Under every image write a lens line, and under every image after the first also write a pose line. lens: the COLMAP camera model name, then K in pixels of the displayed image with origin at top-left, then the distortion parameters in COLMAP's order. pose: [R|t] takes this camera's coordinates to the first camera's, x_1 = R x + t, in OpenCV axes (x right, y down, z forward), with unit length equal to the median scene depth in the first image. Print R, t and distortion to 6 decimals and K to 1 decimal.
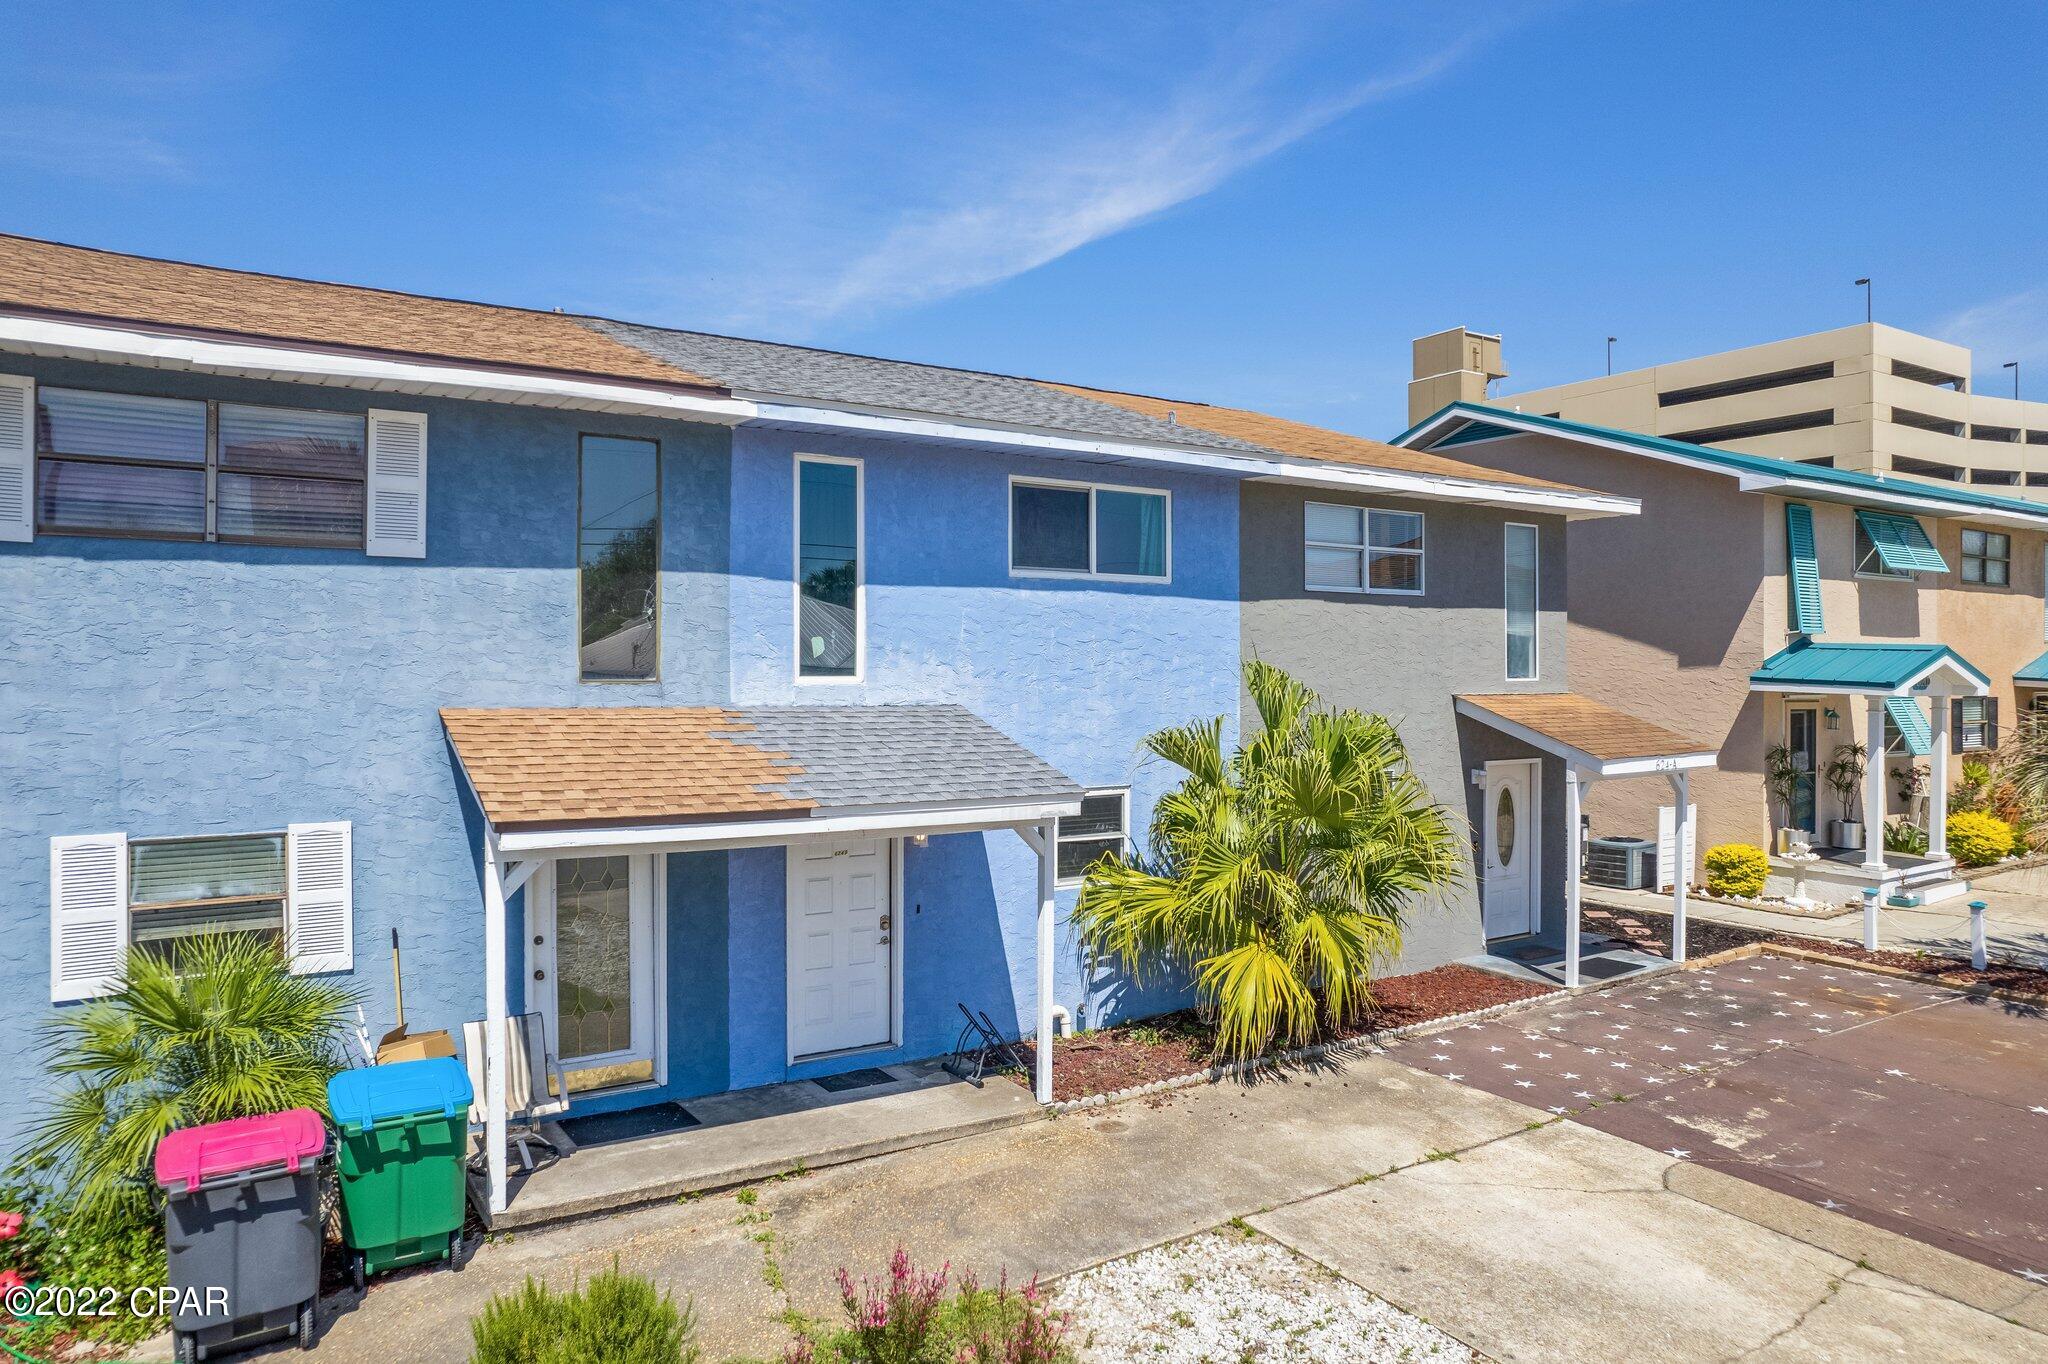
lens RADIAL K [[1347.3, 0, 1035.0], [0, 1347.3, 667.8], [0, 0, 1]] dist [-0.052196, 0.034723]
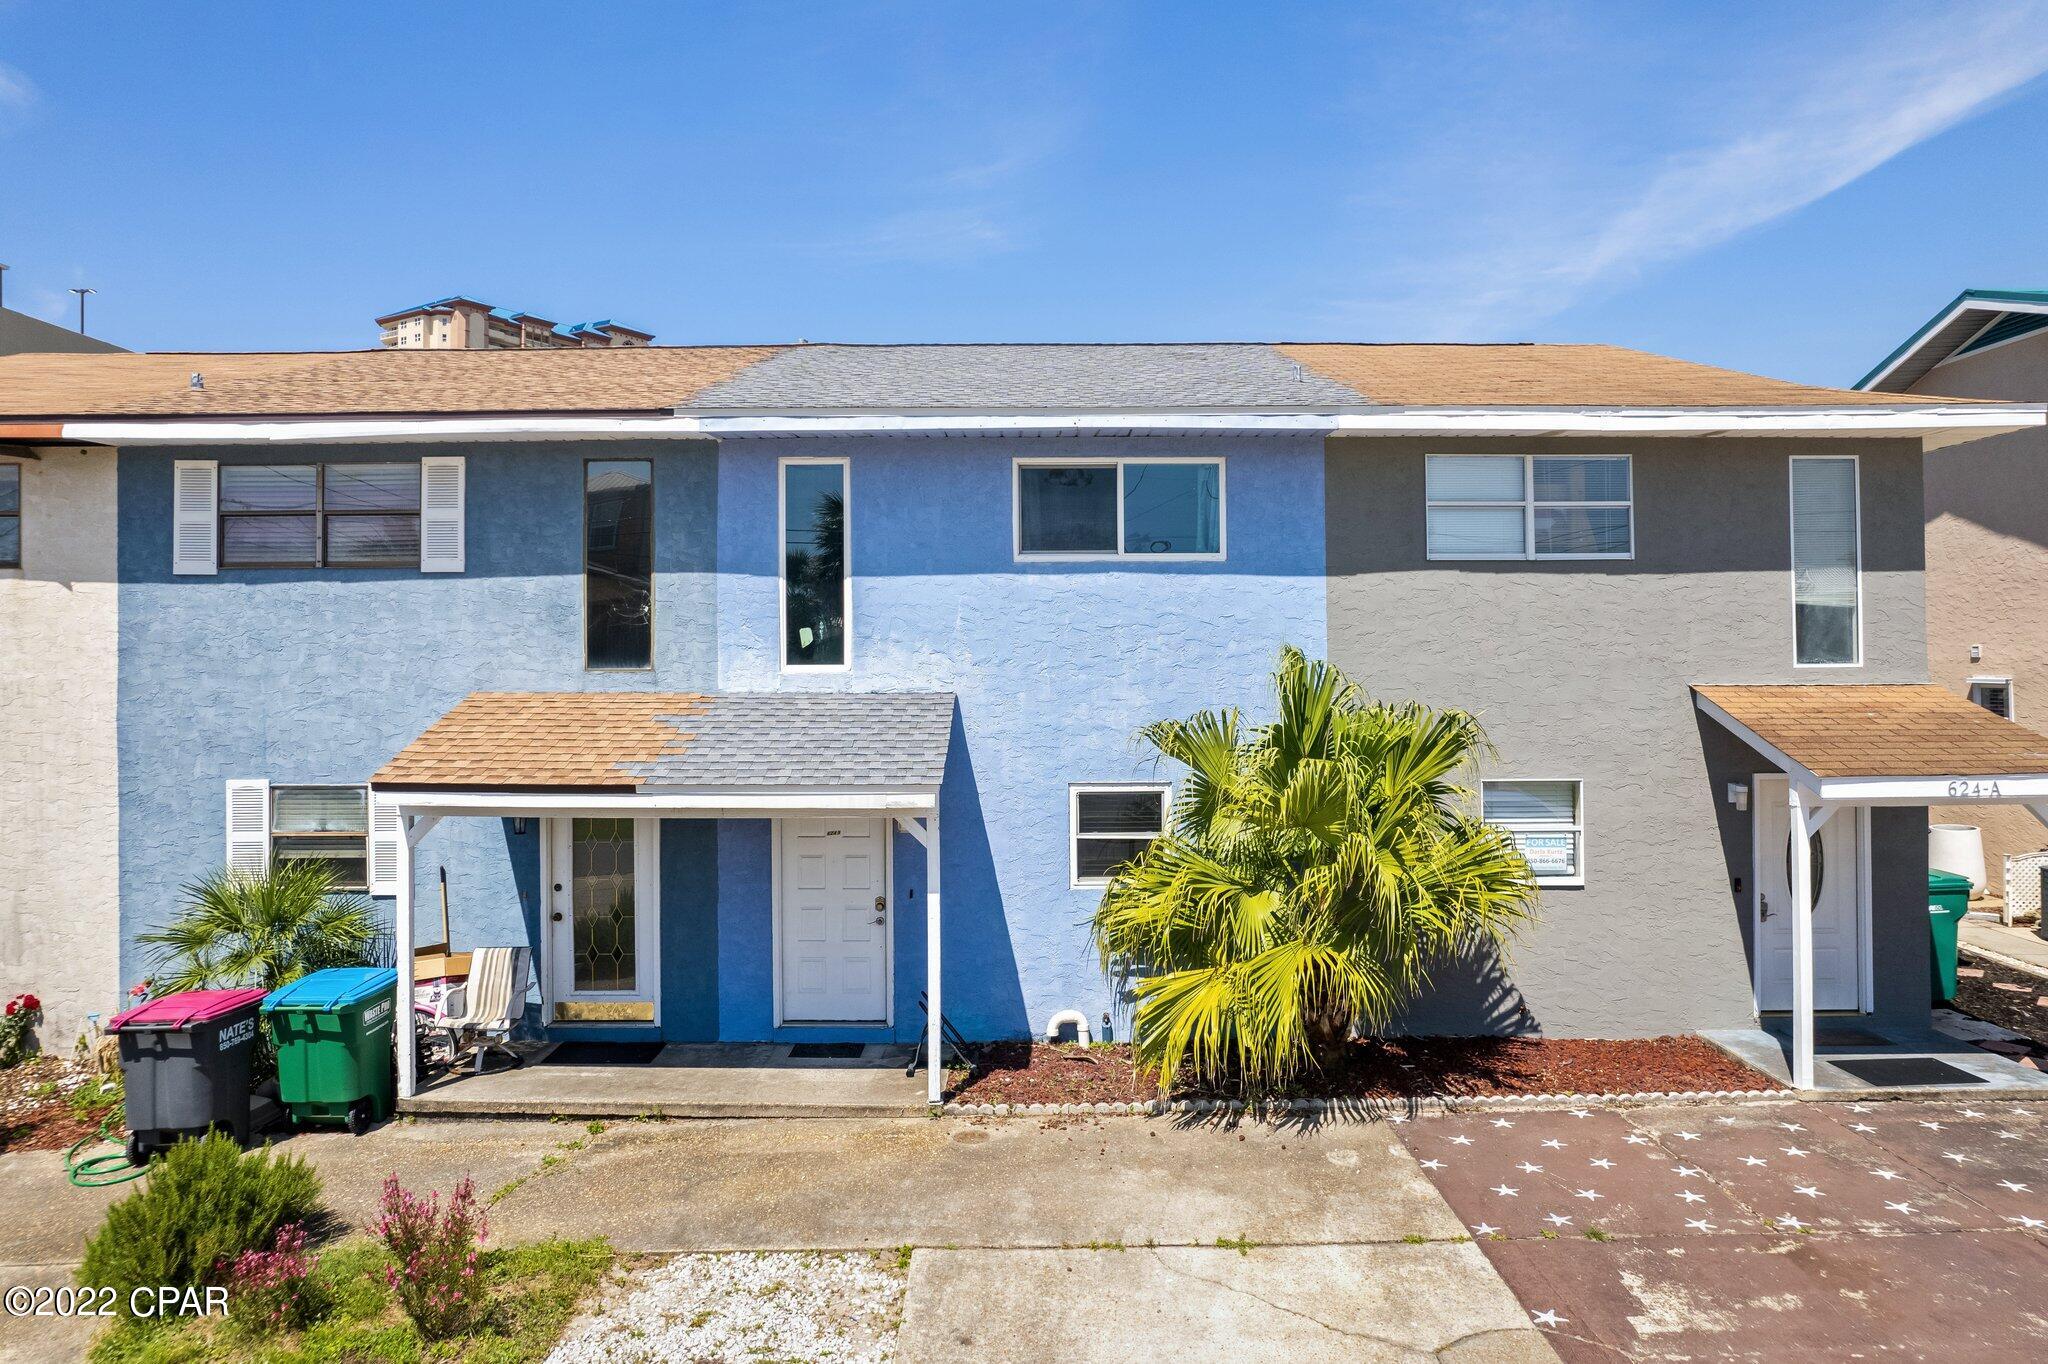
lens RADIAL K [[1347.3, 0, 1039.8], [0, 1347.3, 642.1], [0, 0, 1]] dist [-0.052196, 0.034723]
pose [[0.835247, -0.014272, -0.549689, 0.605409], [0.007413, 0.999865, -0.014697, 0.005302], [0.549824, 0.008201, 0.835240, 0.222461]]
